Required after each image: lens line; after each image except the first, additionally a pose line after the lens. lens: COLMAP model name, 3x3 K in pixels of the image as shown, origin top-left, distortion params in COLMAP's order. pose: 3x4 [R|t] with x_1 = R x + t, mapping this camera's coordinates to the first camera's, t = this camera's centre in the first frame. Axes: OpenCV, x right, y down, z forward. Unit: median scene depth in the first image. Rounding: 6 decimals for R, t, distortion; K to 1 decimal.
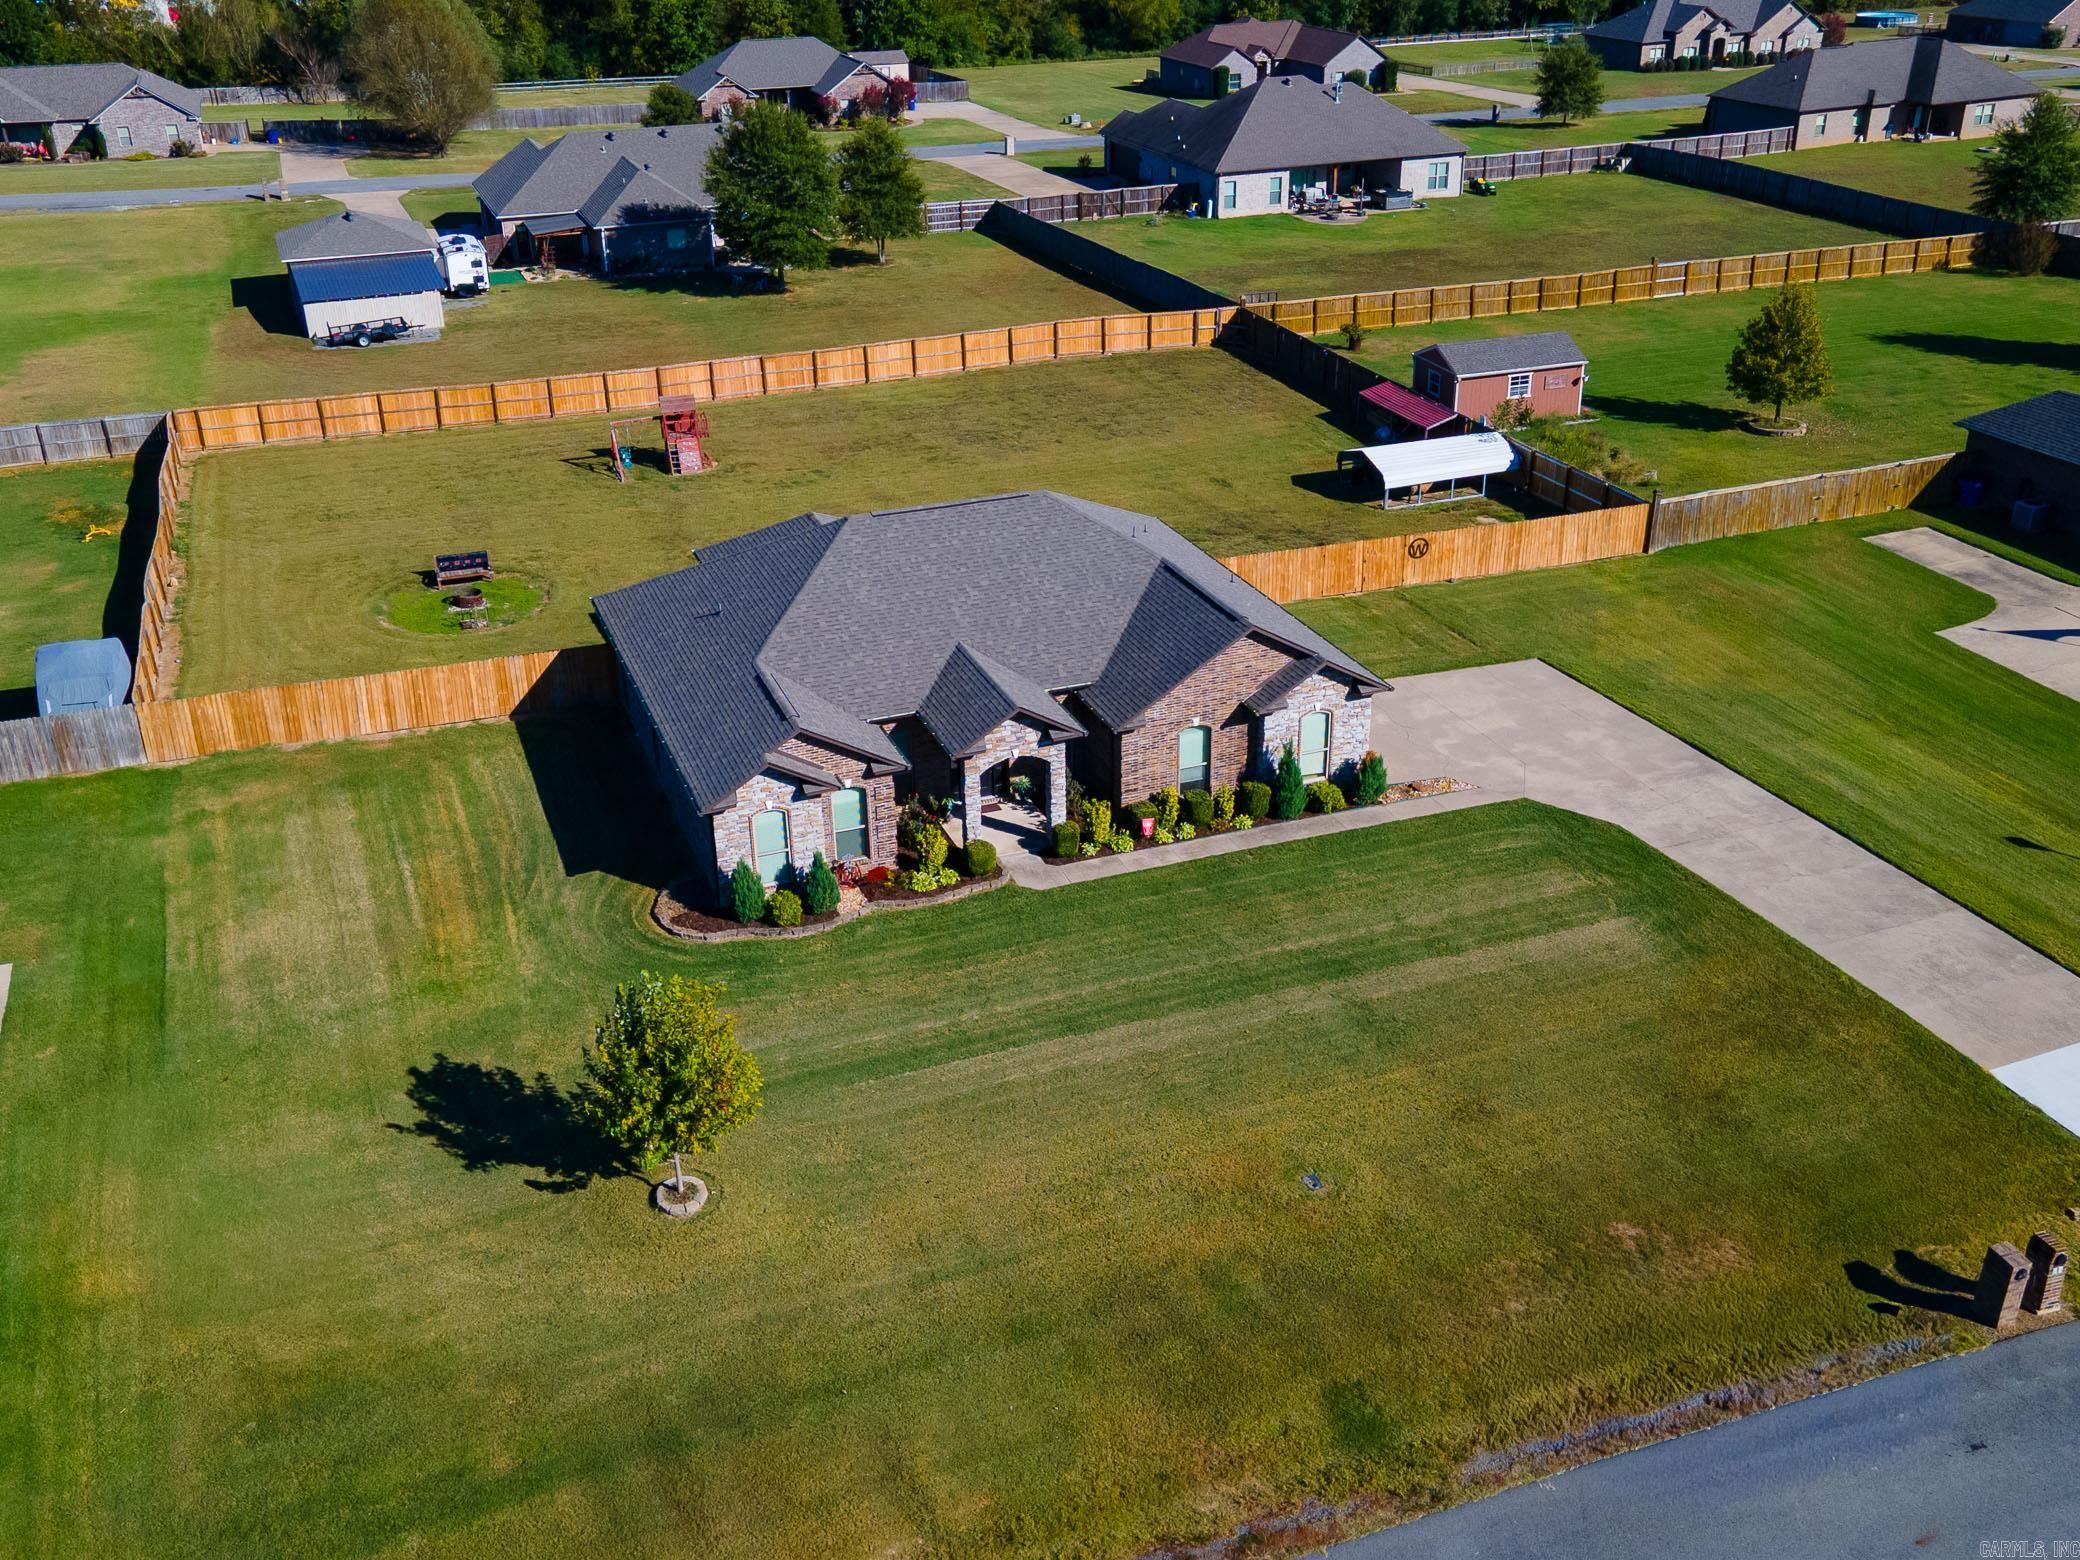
lens RADIAL K [[1972.3, 0, 1040.0], [0, 1972.3, 780.0], [0, 0, 1]] dist [0.044534, -0.007711]
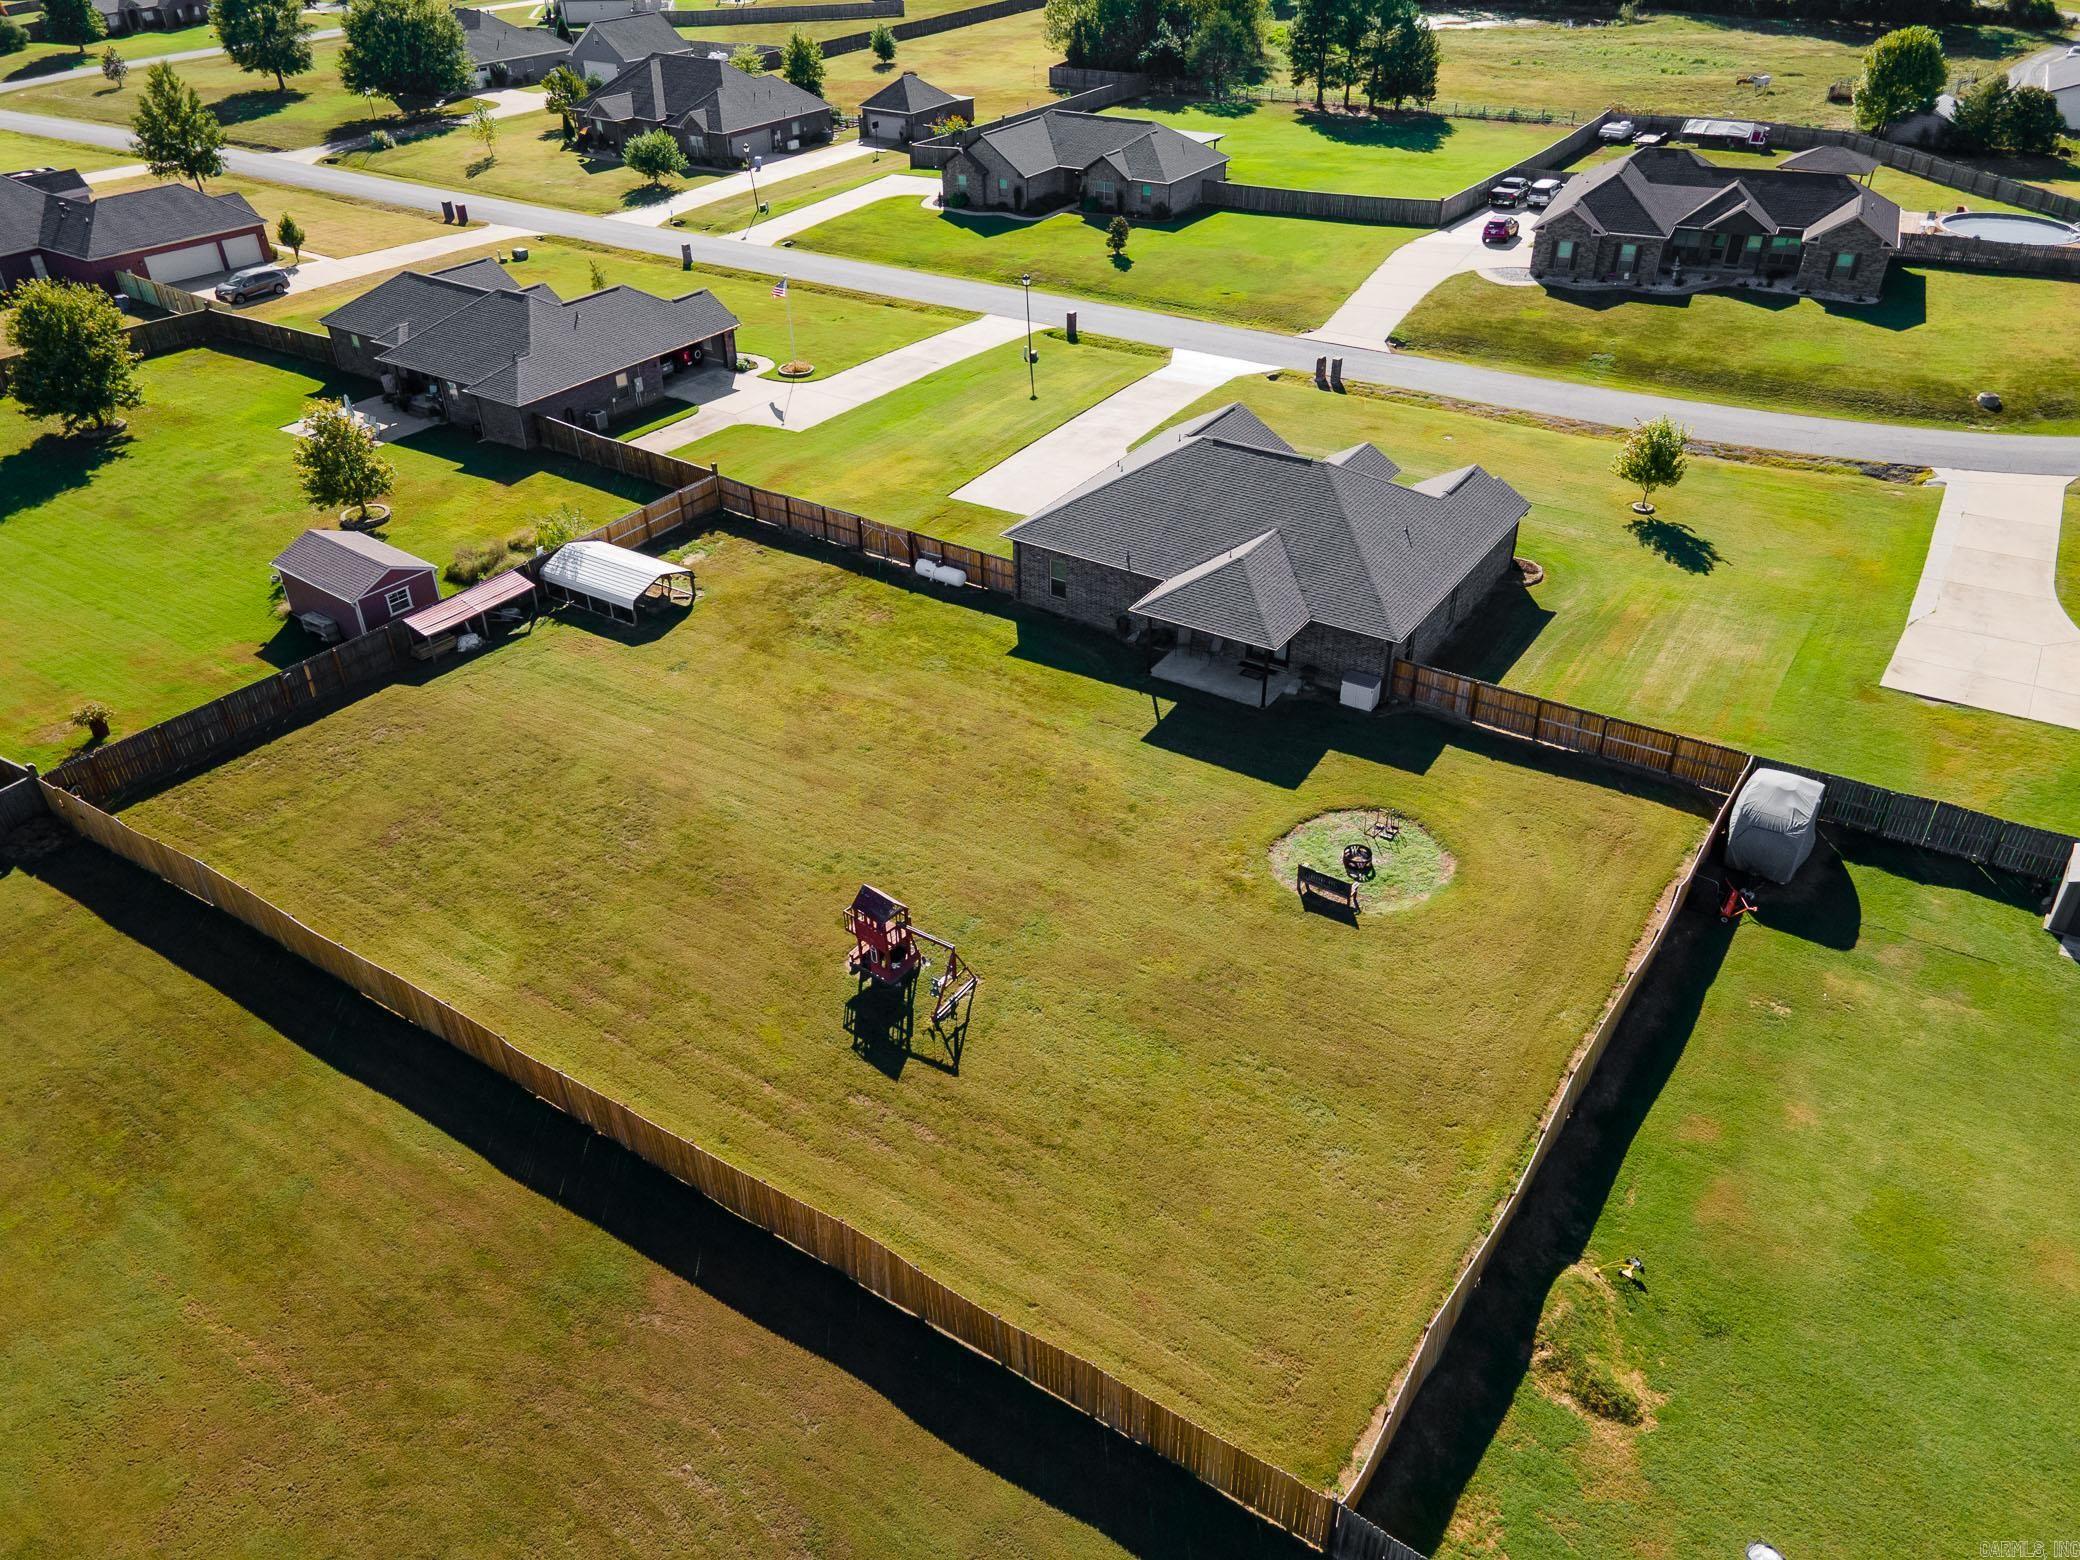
lens RADIAL K [[1488.4, 0, 1013.9], [0, 1488.4, 788.2], [0, 0, 1]] dist [0.035367, 0.003085]
pose [[-0.568490, -0.437957, 0.696429, -0.697571], [0.388731, 0.603066, 0.696563, -0.701865], [-0.725057, 0.666713, -0.172589, 1.235446]]
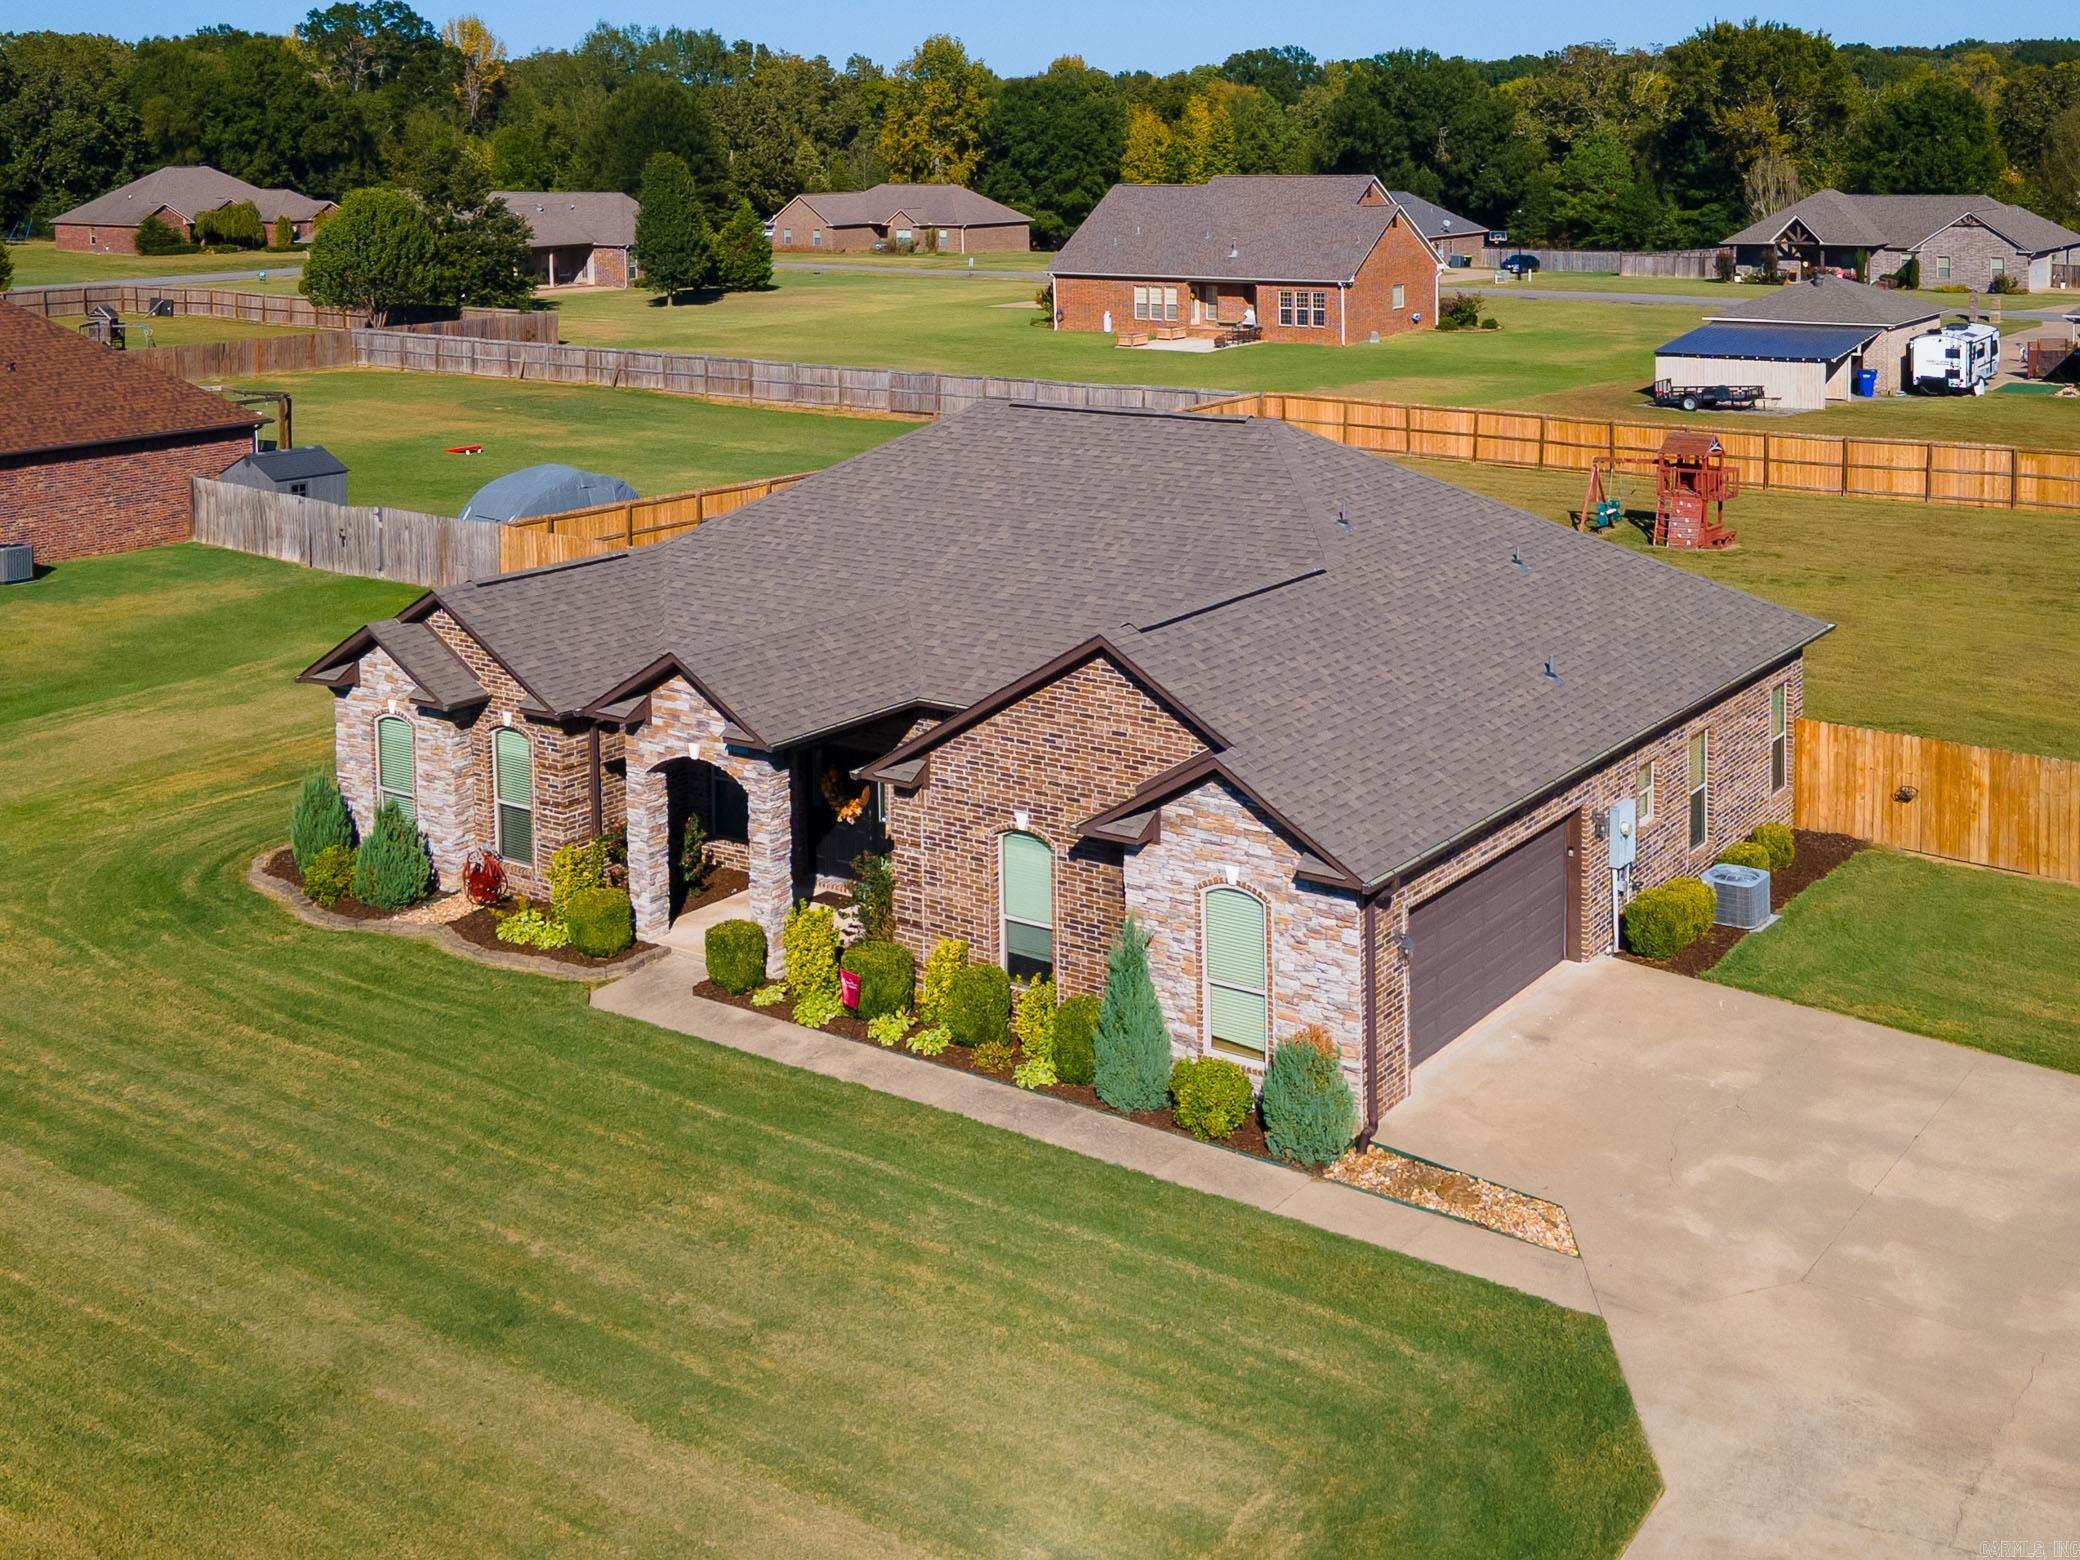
lens RADIAL K [[2343.1, 0, 1130.0], [0, 2343.1, 334.8], [0, 0, 1]] dist [0.037676, -0.029204]
pose [[0.565164, 0.082828, -0.820810, 0.414982], [-0.358513, 0.920745, -0.153939, -0.045252], [0.743006, 0.381272, 0.550067, 0.506599]]
